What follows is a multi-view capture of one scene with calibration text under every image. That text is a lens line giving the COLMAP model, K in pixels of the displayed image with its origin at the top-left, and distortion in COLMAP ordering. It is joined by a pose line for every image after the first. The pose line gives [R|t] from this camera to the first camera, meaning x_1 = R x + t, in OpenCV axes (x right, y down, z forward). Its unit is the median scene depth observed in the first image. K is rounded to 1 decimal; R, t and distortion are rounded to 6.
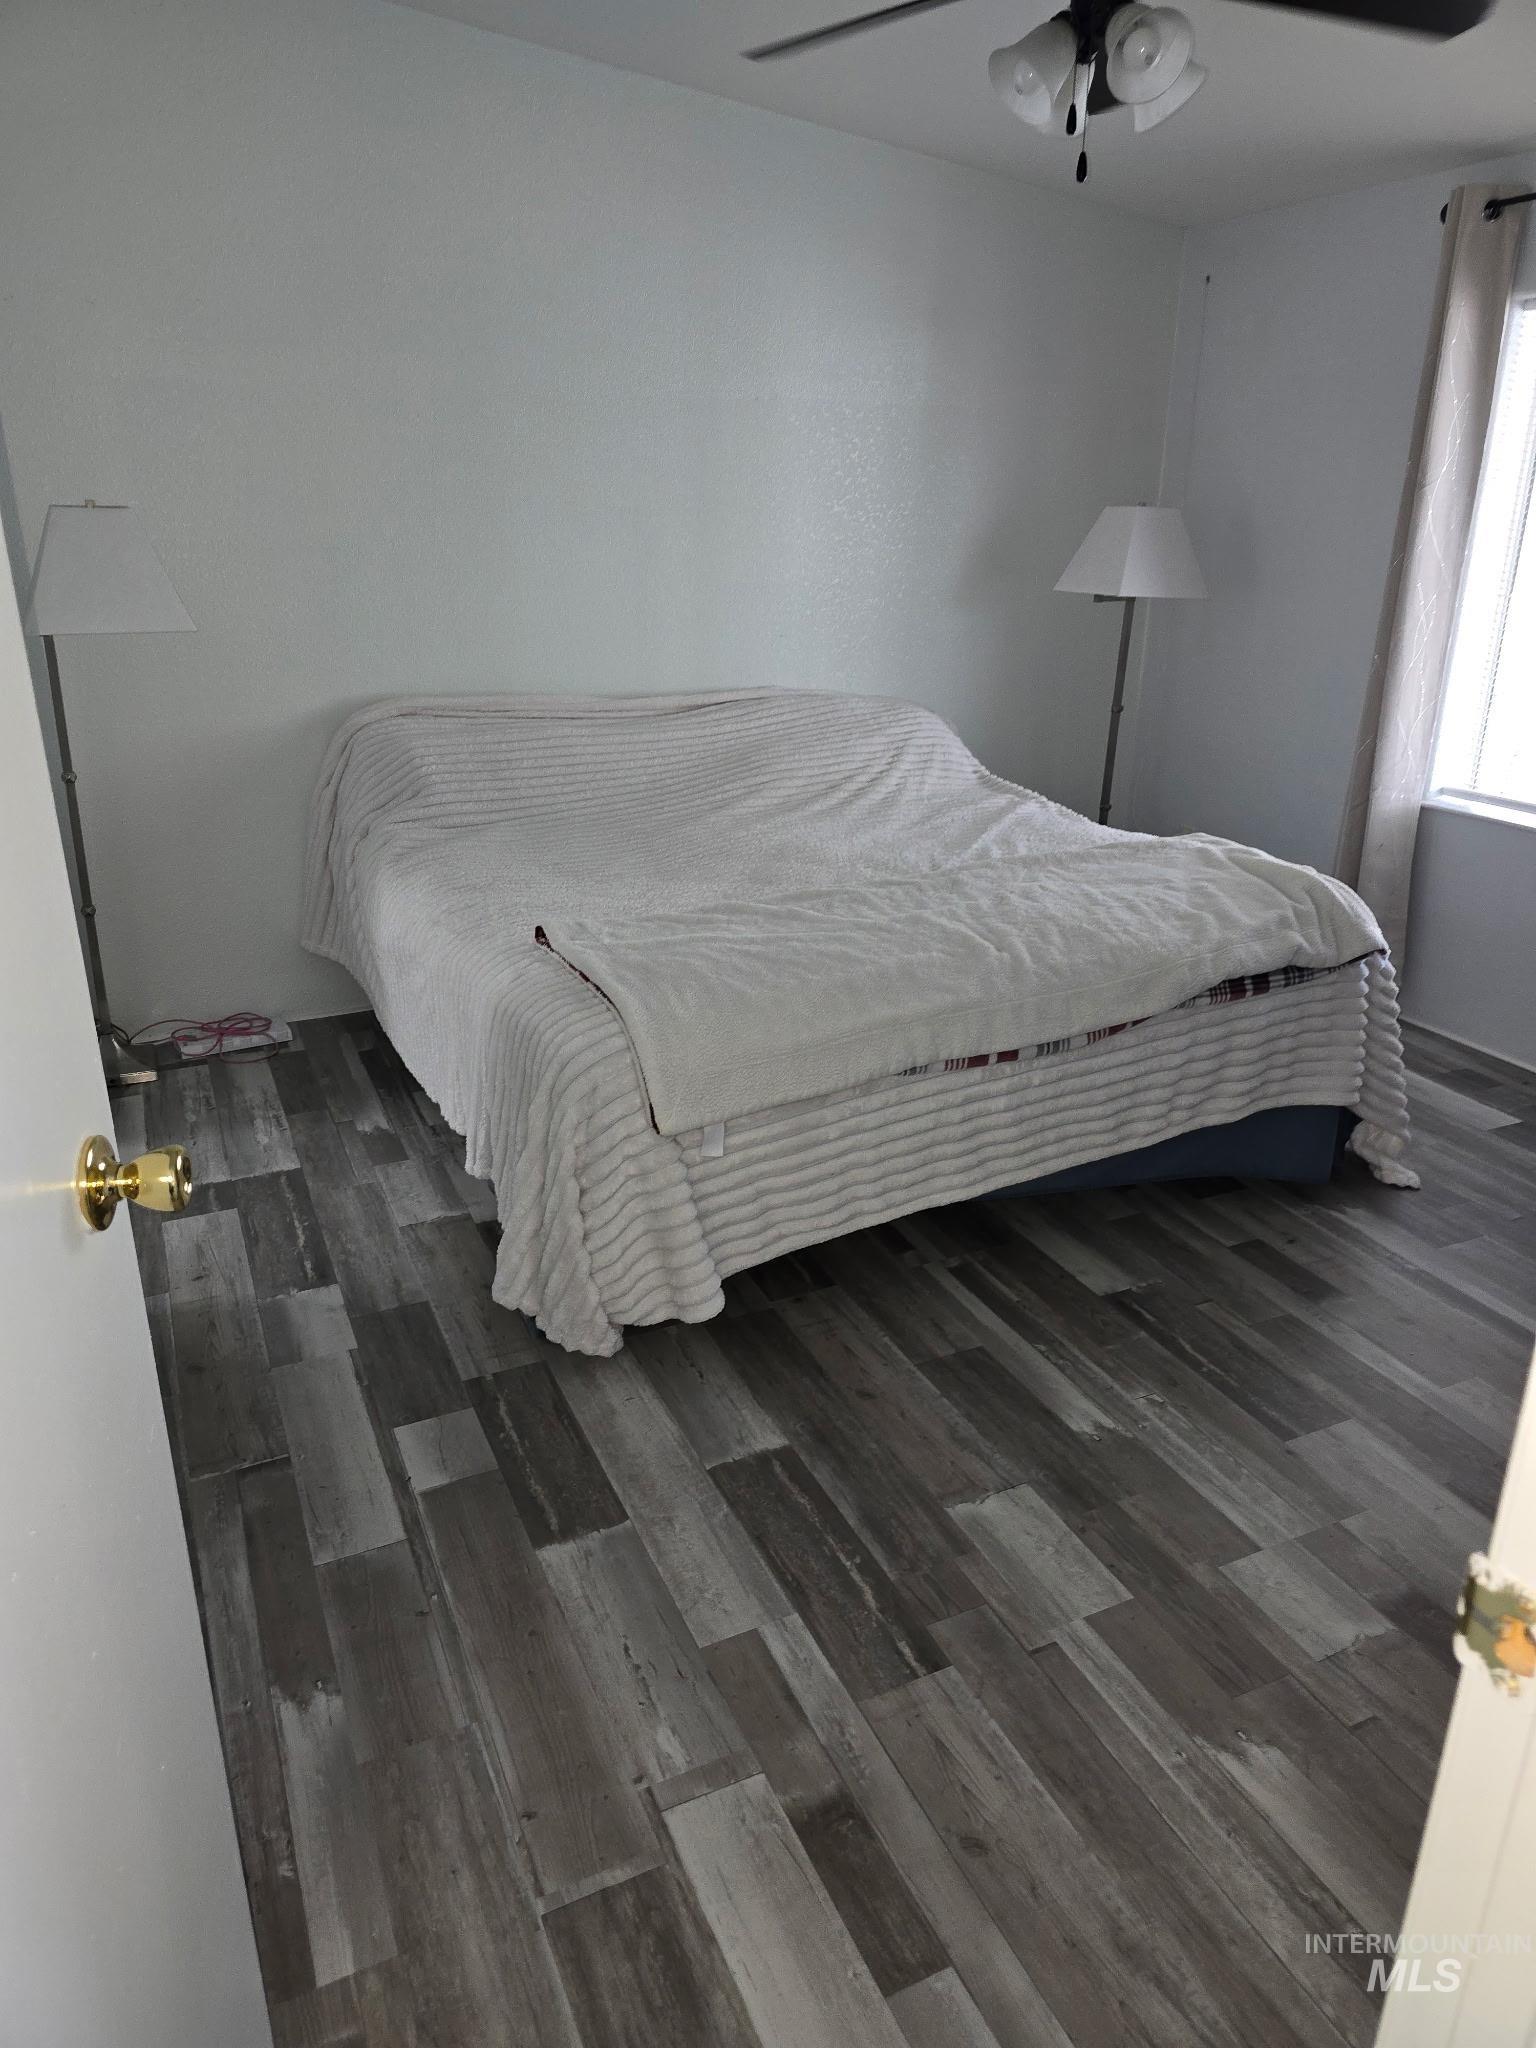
lens RADIAL K [[1379.3, 0, 765.1], [0, 1379.3, 1007.8], [0, 0, 1]] dist [0.092813, -0.094694]
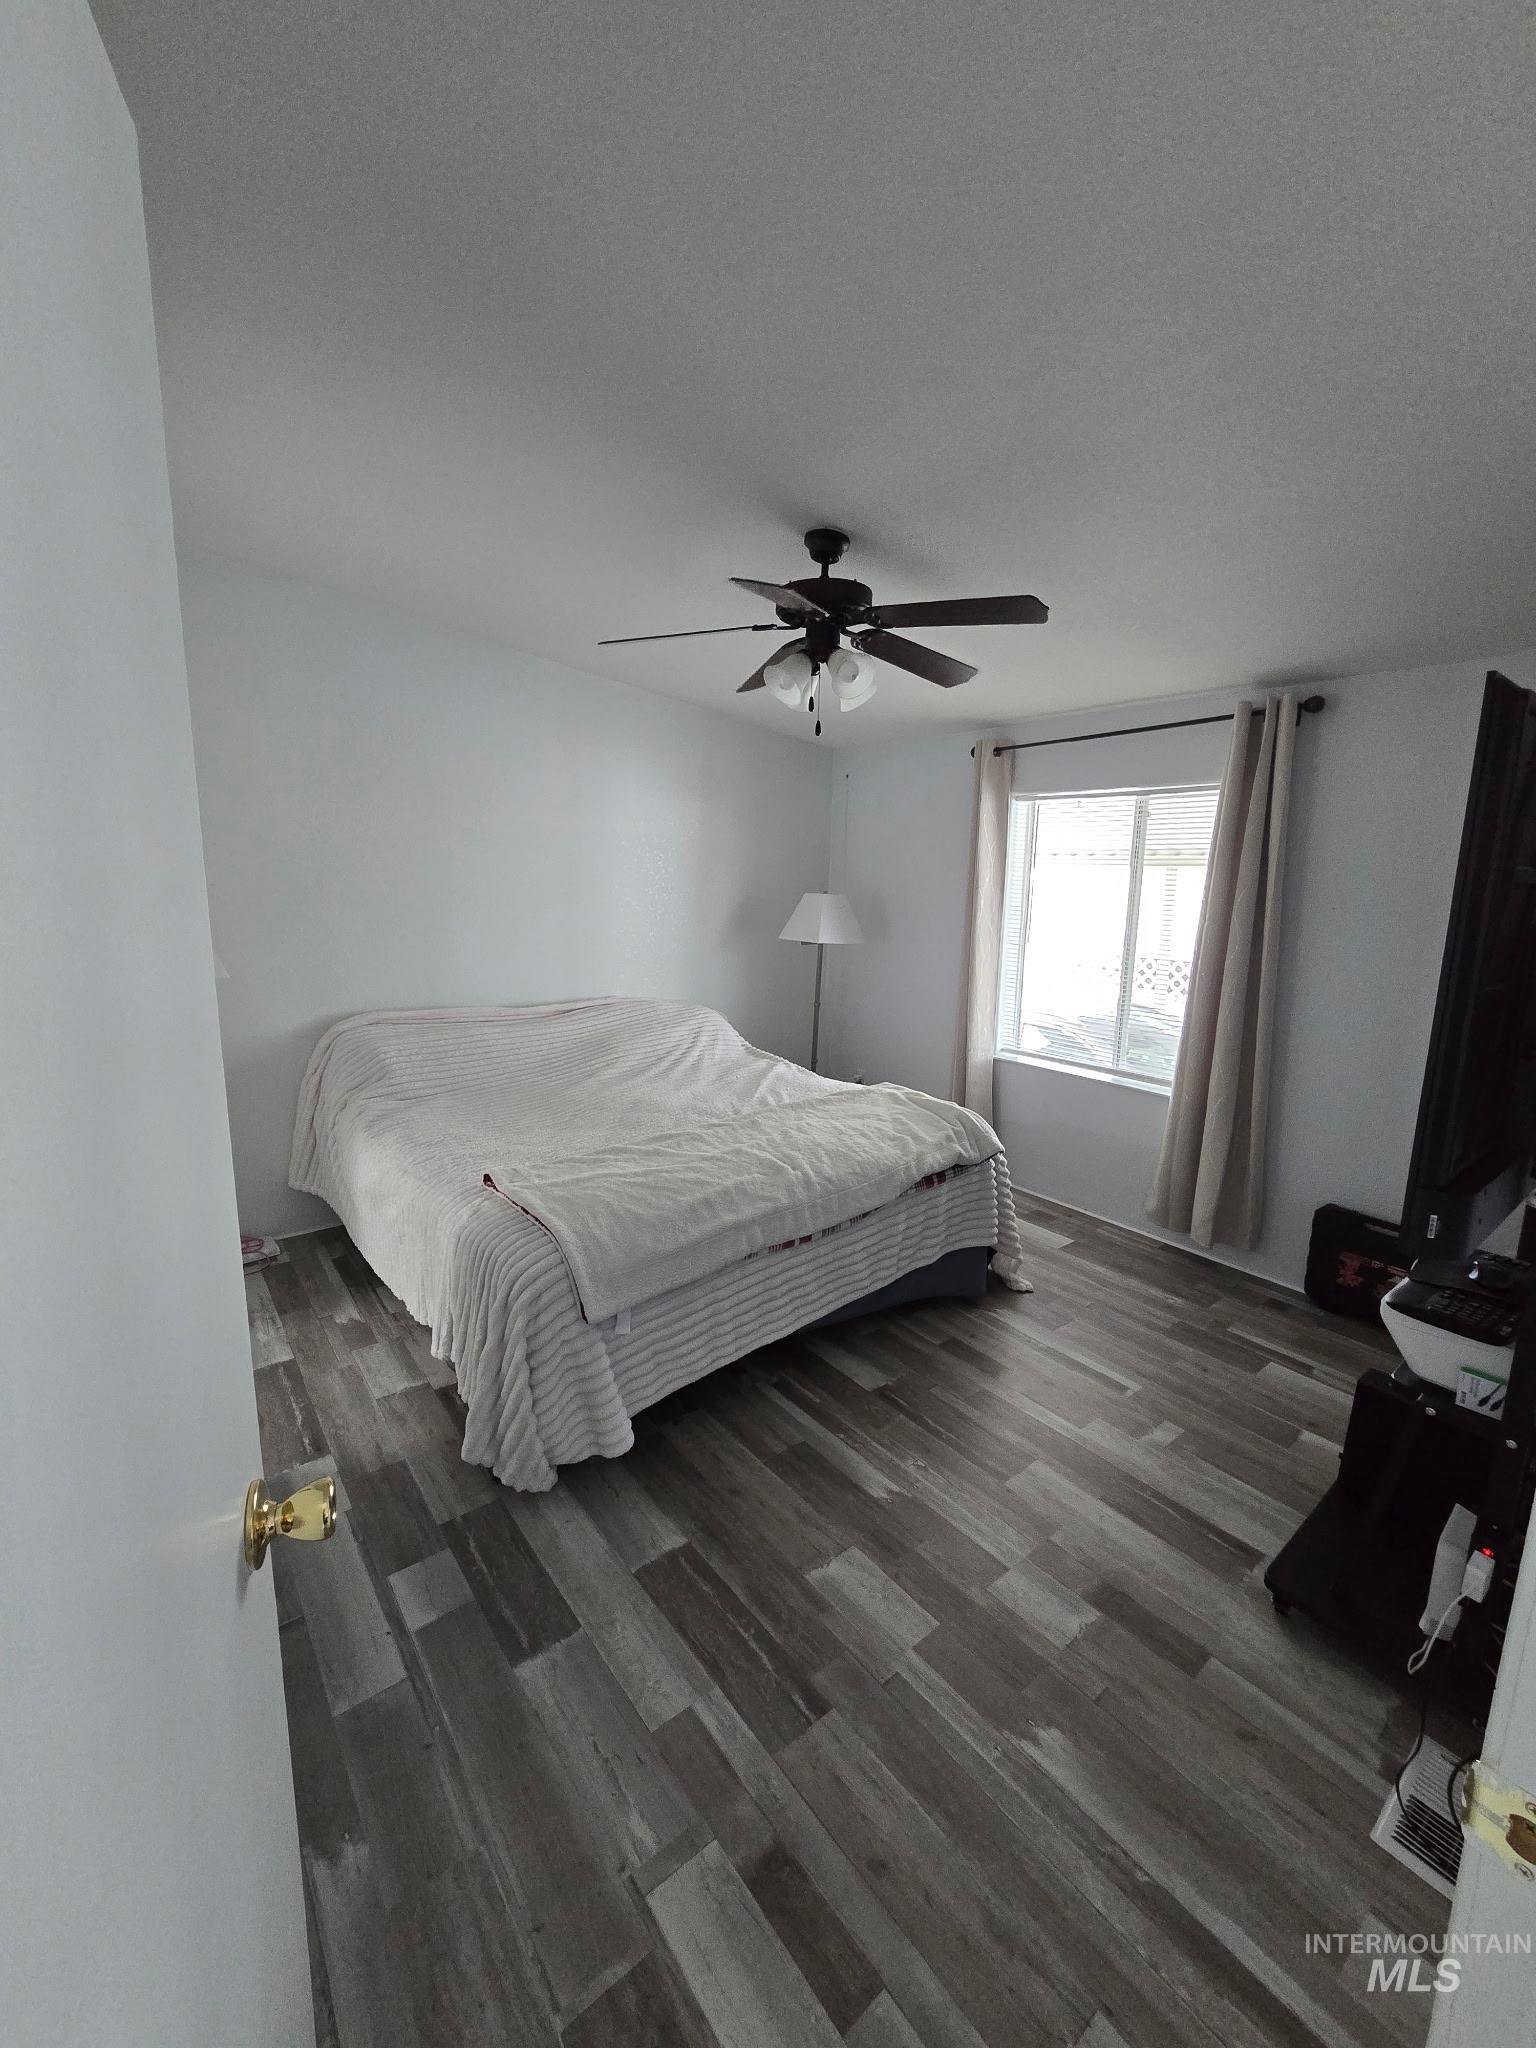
lens RADIAL K [[841.8, 0, 769.5], [0, 841.8, 1013.7], [0, 0, 1]] dist [-0.002240, 0.000645]
pose [[0.972872, -0.025084, 0.229980, -0.082647], [0.066518, 0.982455, -0.174233, -0.057010], [-0.221574, 0.184805, 0.957472, 0.061022]]
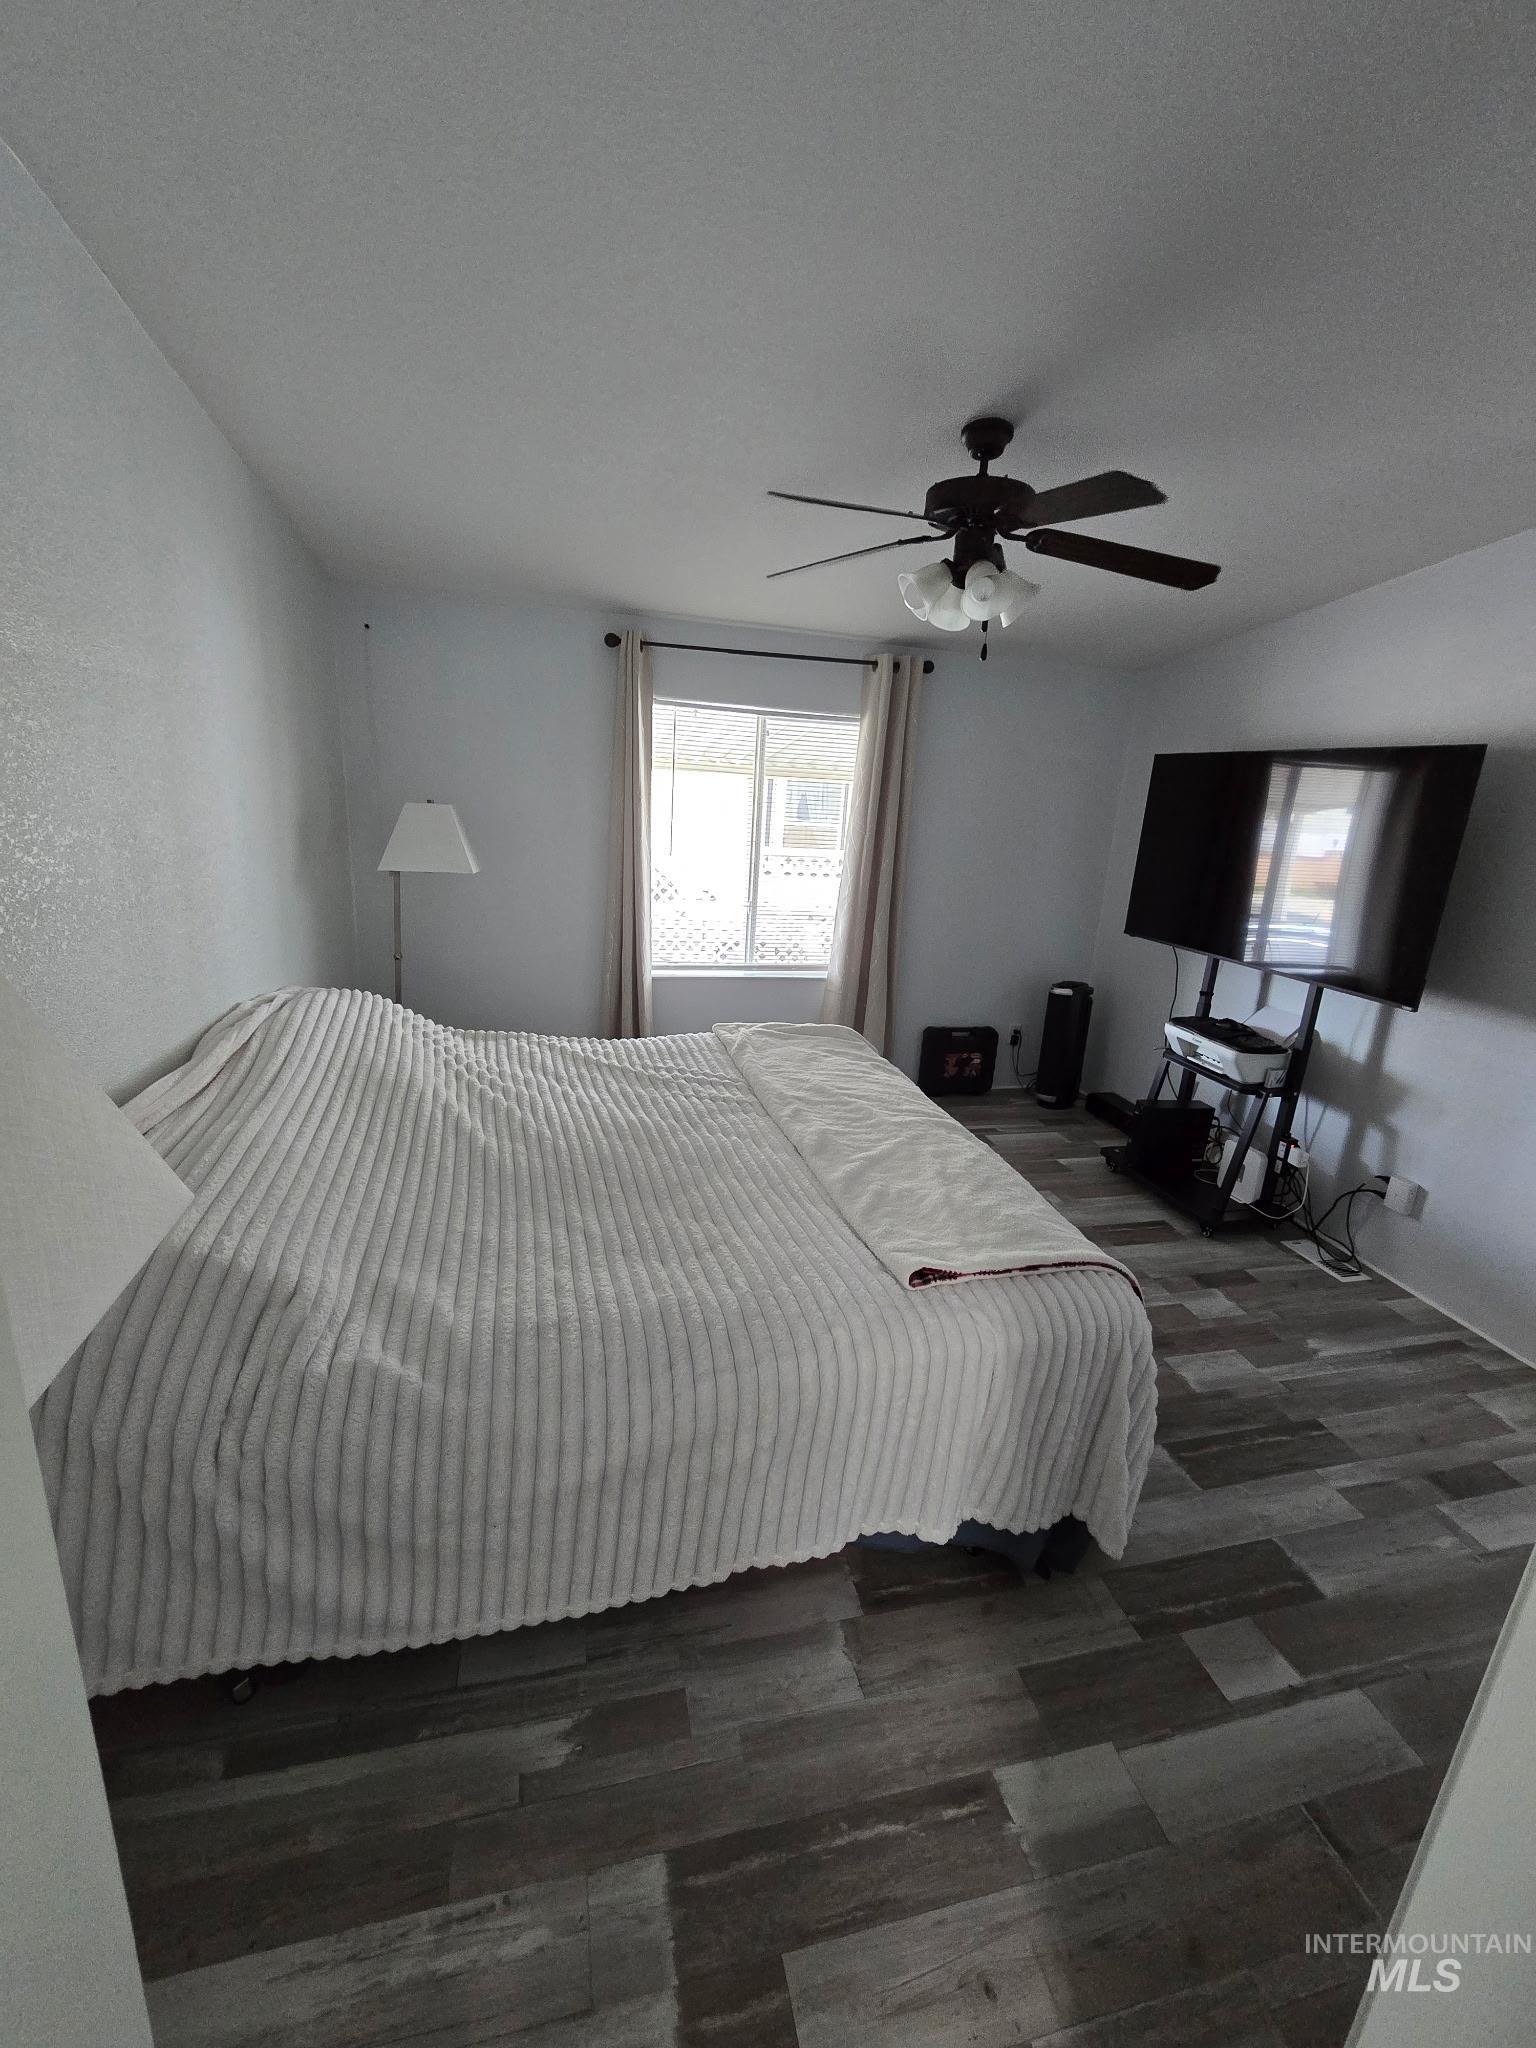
lens RADIAL K [[841.8, 0, 769.5], [0, 841.8, 1013.7], [0, 0, 1]] dist [-0.002240, 0.000645]
pose [[0.184414, -0.250931, 0.950276, -0.812137], [0.280139, 0.940173, 0.193899, -0.433630], [-0.942080, 0.230451, 0.243677, 1.032360]]
